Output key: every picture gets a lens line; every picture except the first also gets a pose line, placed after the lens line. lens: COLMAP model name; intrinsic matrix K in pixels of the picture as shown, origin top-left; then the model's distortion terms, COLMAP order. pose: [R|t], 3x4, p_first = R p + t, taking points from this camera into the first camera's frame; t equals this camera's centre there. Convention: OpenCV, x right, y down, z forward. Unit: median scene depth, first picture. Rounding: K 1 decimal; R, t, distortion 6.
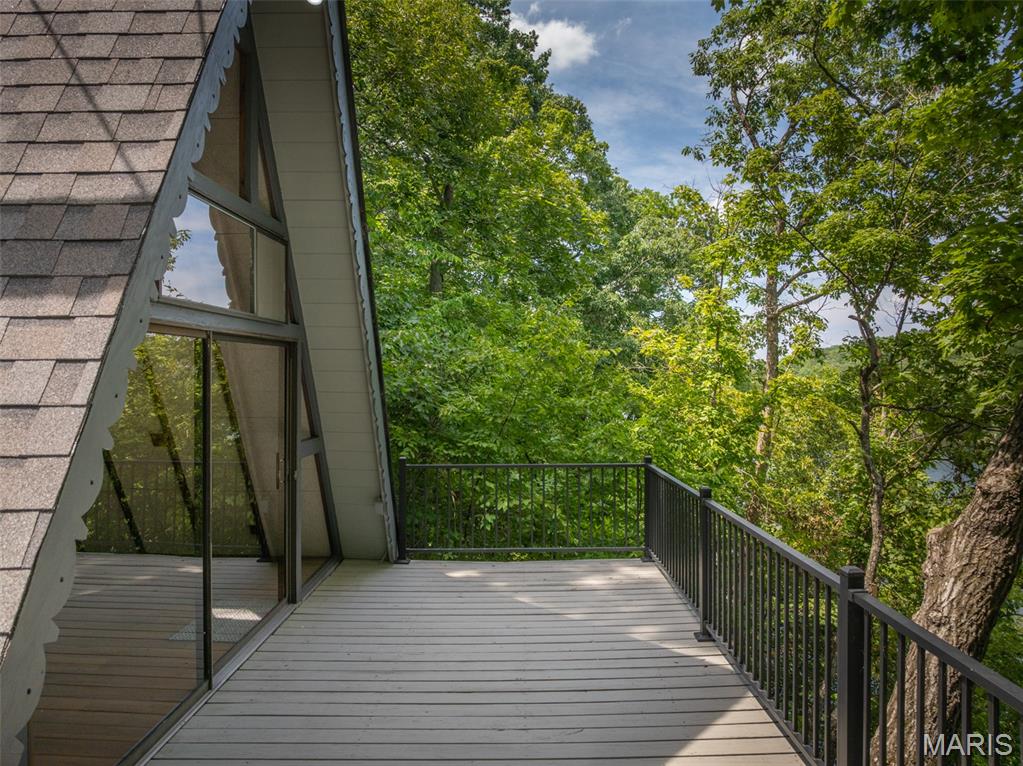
lens RADIAL K [[712.1, 0, 516.0], [0, 712.1, 387.4], [0, 0, 1]] dist [-0.031188, -0.009999]
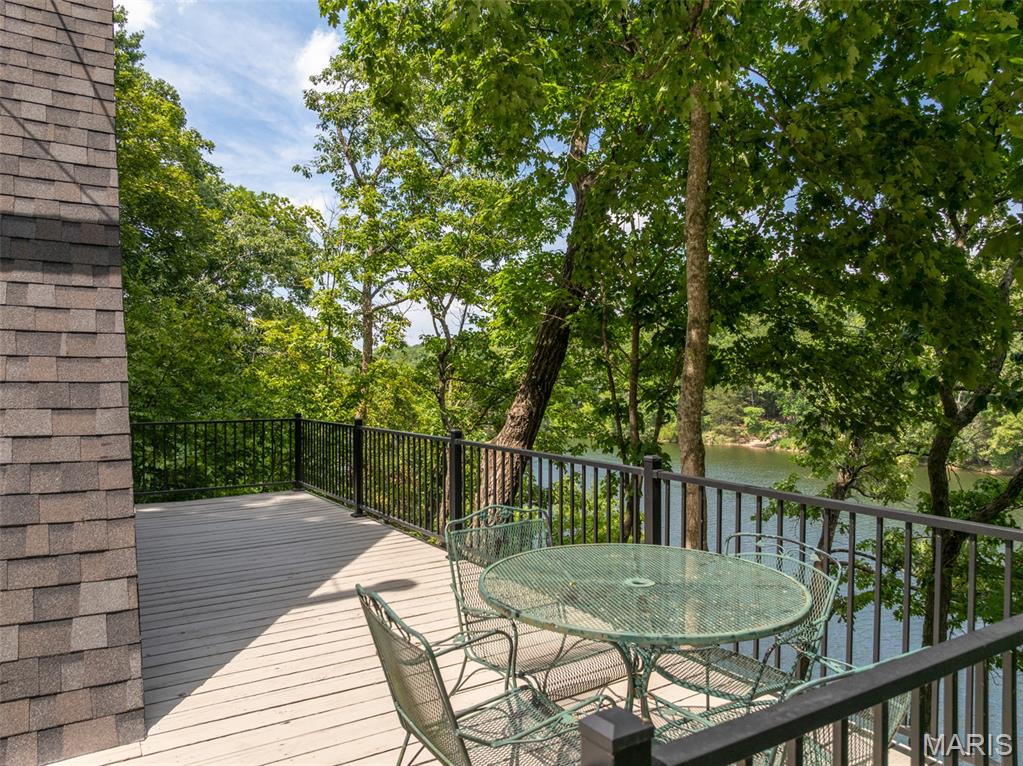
lens RADIAL K [[712.1, 0, 510.9], [0, 712.1, 375.9], [0, 0, 1]] dist [-0.031188, -0.009999]
pose [[0.836264, 0.006981, 0.548282, -0.121691], [0.000398, 0.999911, -0.013340, 0.026449], [-0.548326, 0.011374, 0.836187, -0.191497]]
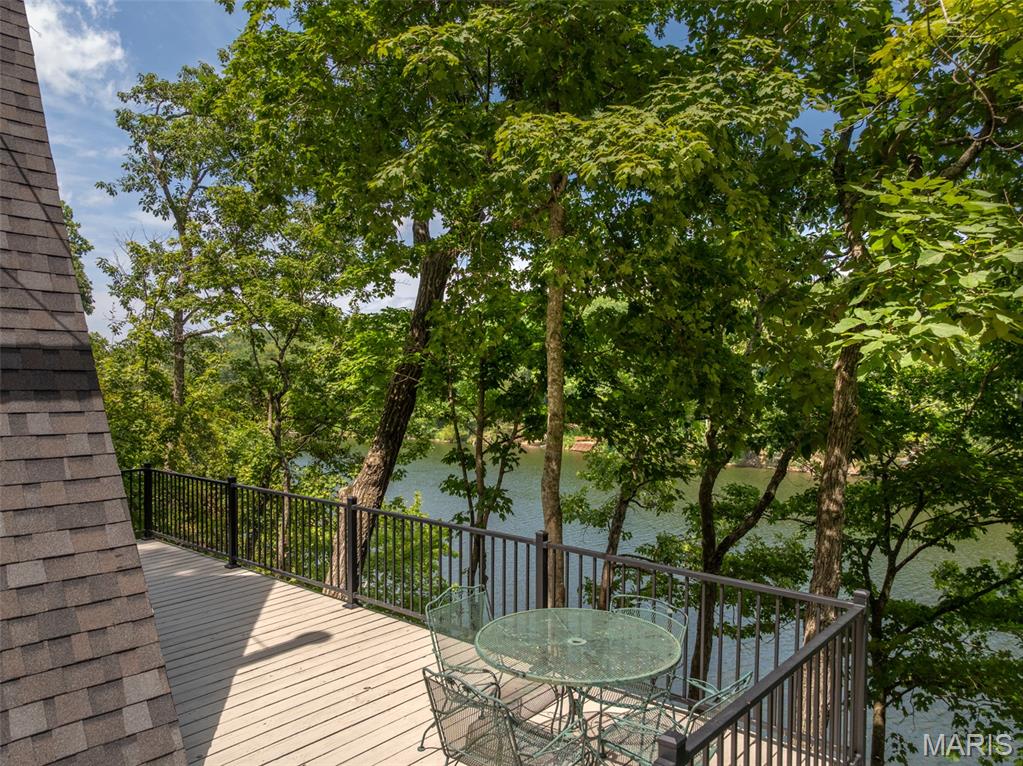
lens RADIAL K [[712.1, 0, 507.8], [0, 712.1, 366.7], [0, 0, 1]] dist [-0.031188, -0.009999]
pose [[0.635364, 0.018709, 0.771986, -0.242171], [0.000667, 0.999693, -0.024777, -0.030272], [-0.772213, 0.016258, 0.635156, -0.222420]]
